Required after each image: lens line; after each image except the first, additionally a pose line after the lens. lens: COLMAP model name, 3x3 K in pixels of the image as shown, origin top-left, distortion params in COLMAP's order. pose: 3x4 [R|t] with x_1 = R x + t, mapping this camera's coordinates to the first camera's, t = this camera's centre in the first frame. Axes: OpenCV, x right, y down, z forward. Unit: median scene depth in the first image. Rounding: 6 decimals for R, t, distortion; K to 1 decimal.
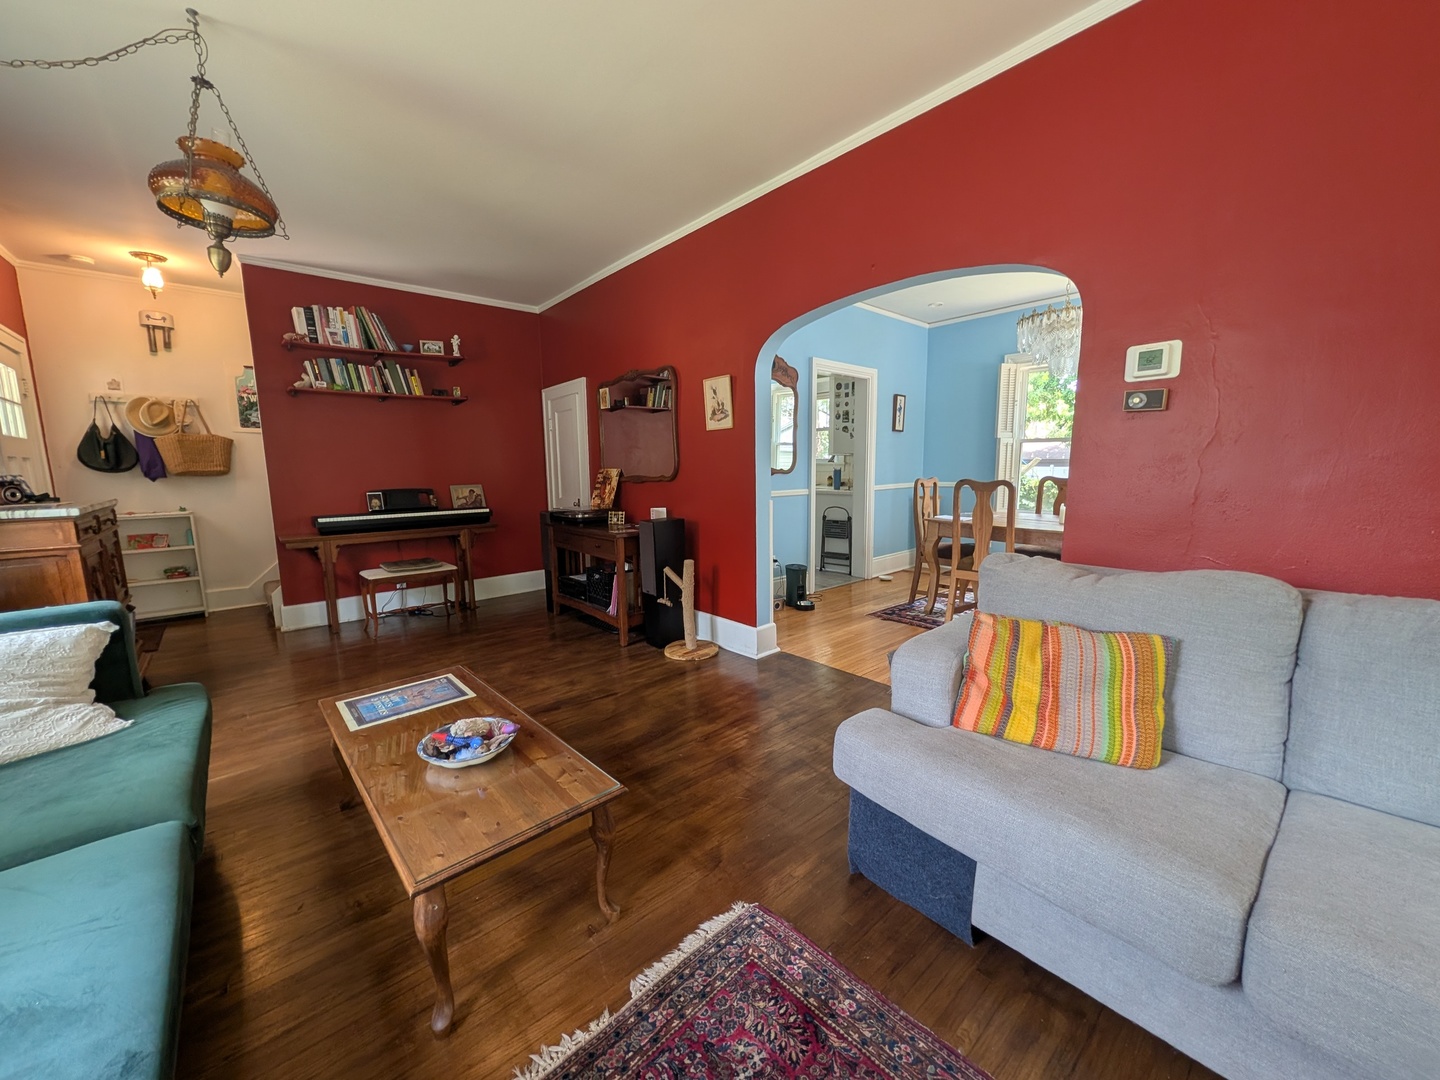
lens RADIAL K [[552.9, 0, 717.3], [0, 552.9, 542.2], [0, 0, 1]] dist [0.000331, -0.000019]
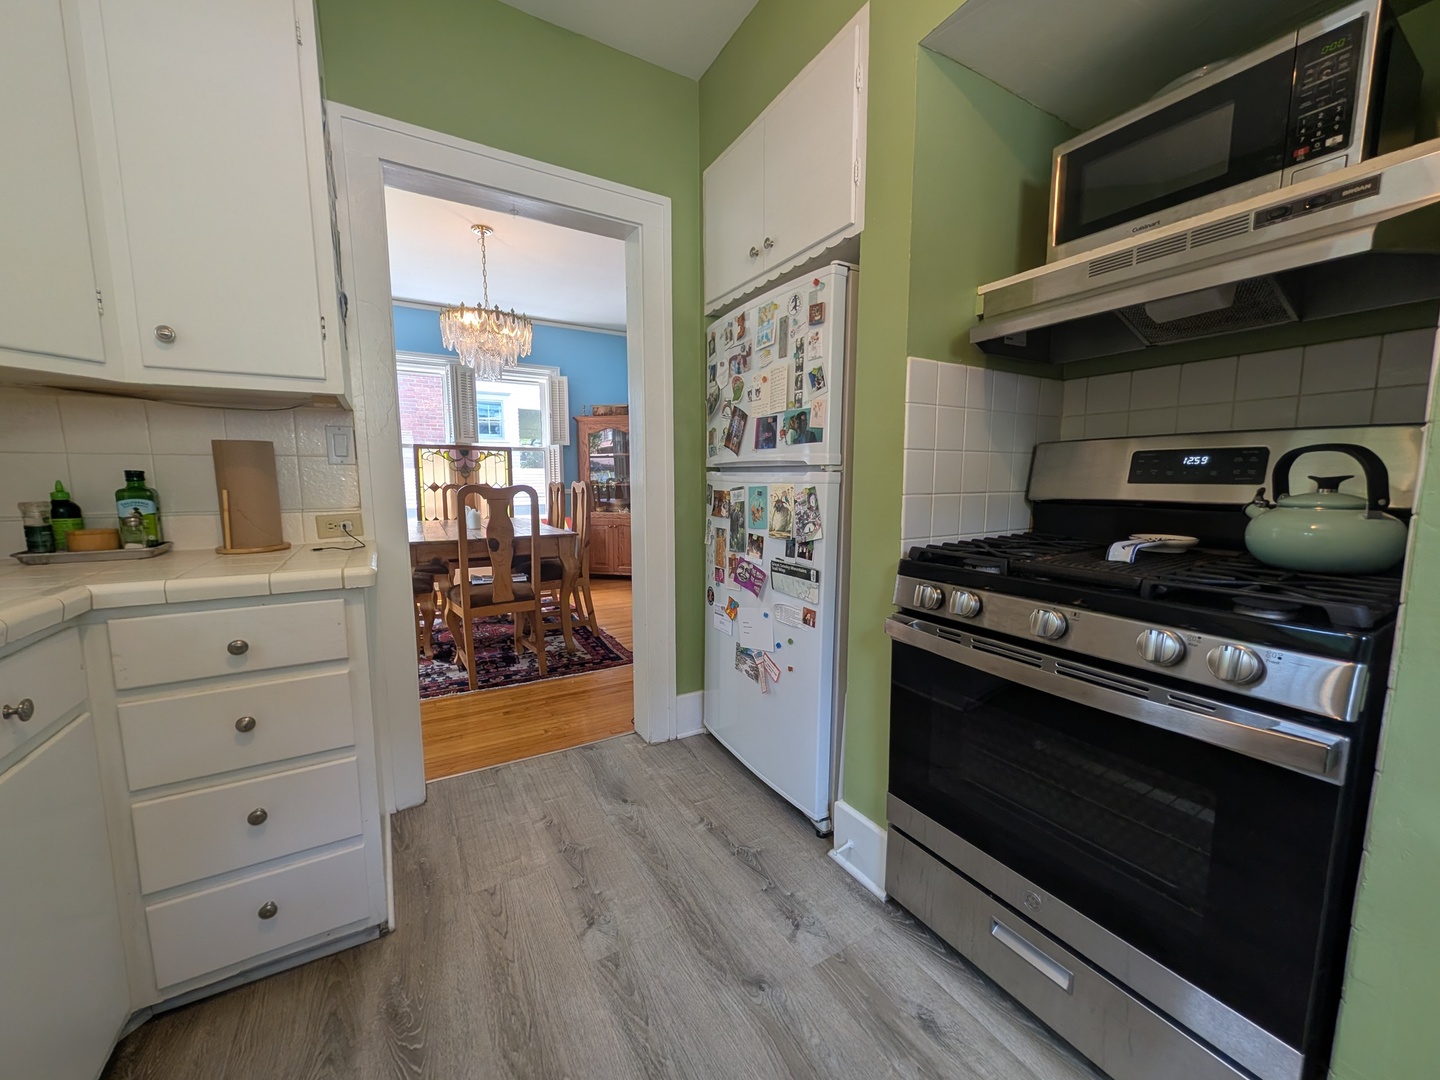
lens RADIAL K [[552.9, 0, 717.3], [0, 552.9, 542.2], [0, 0, 1]] dist [0.000331, -0.000019]
pose [[-0.981728, -0.008349, 0.190107, 0.029810], [0.039543, 0.968279, 0.246724, -0.250701], [-0.186137, 0.249733, -0.950256, 1.976918]]
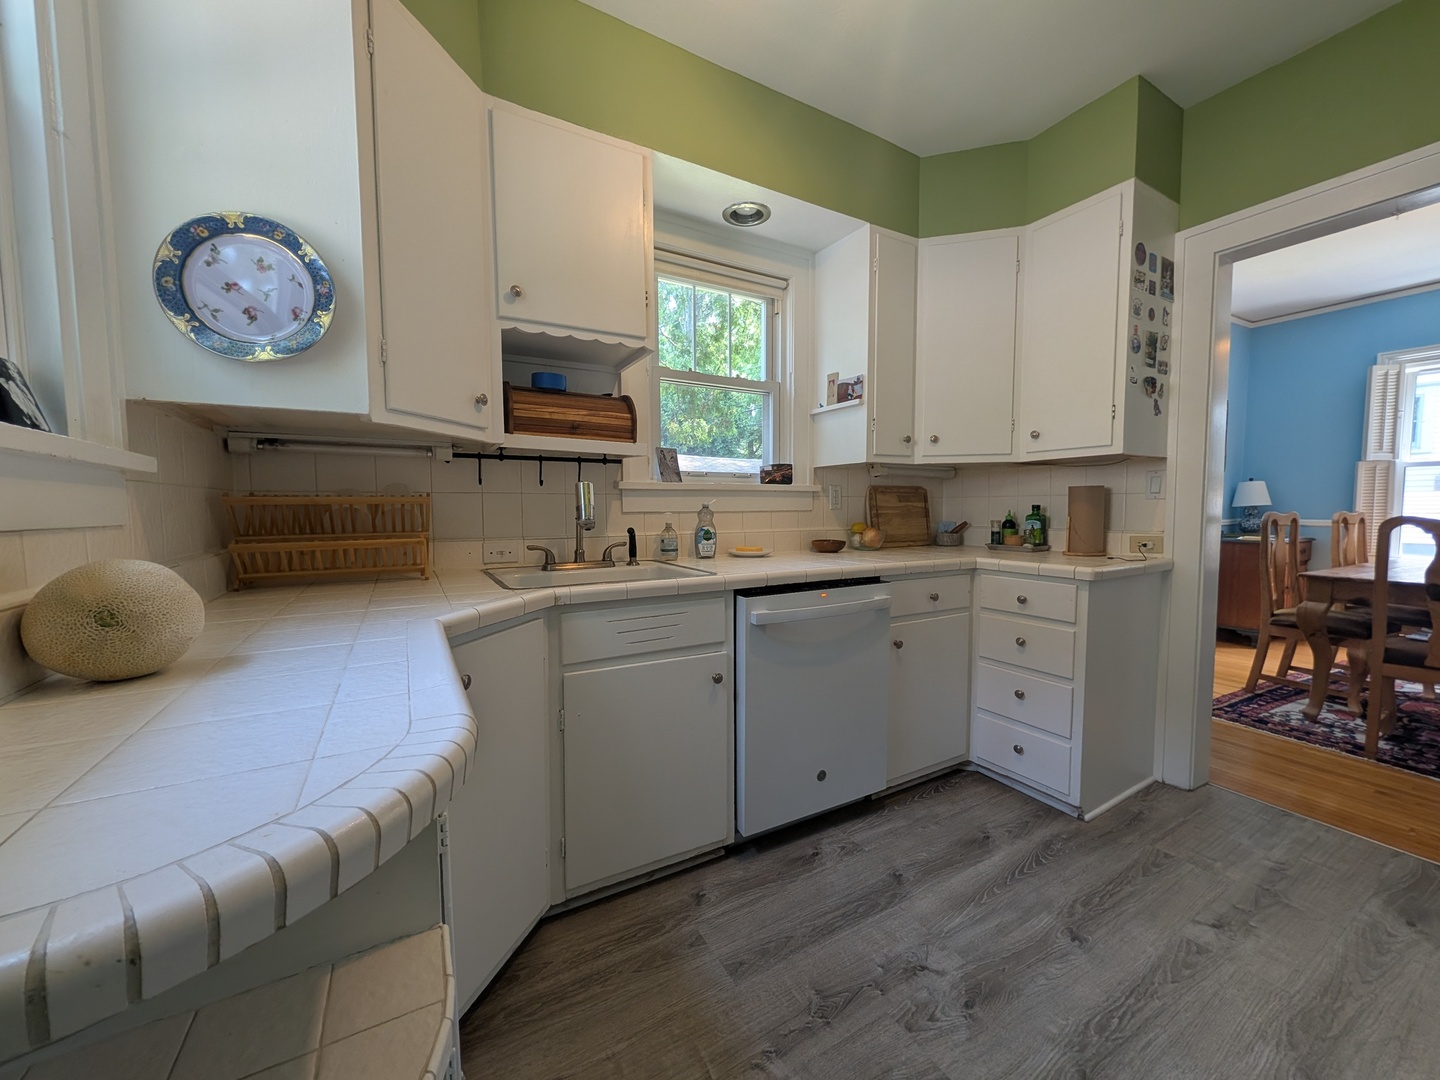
lens RADIAL K [[552.9, 0, 717.3], [0, 552.9, 542.2], [0, 0, 1]] dist [0.000331, -0.000019]
pose [[0.200092, -0.052836, 0.978351, -0.267491], [0.137795, 0.990138, 0.025291, -0.247112], [-0.970039, 0.129752, 0.205400, 1.933270]]
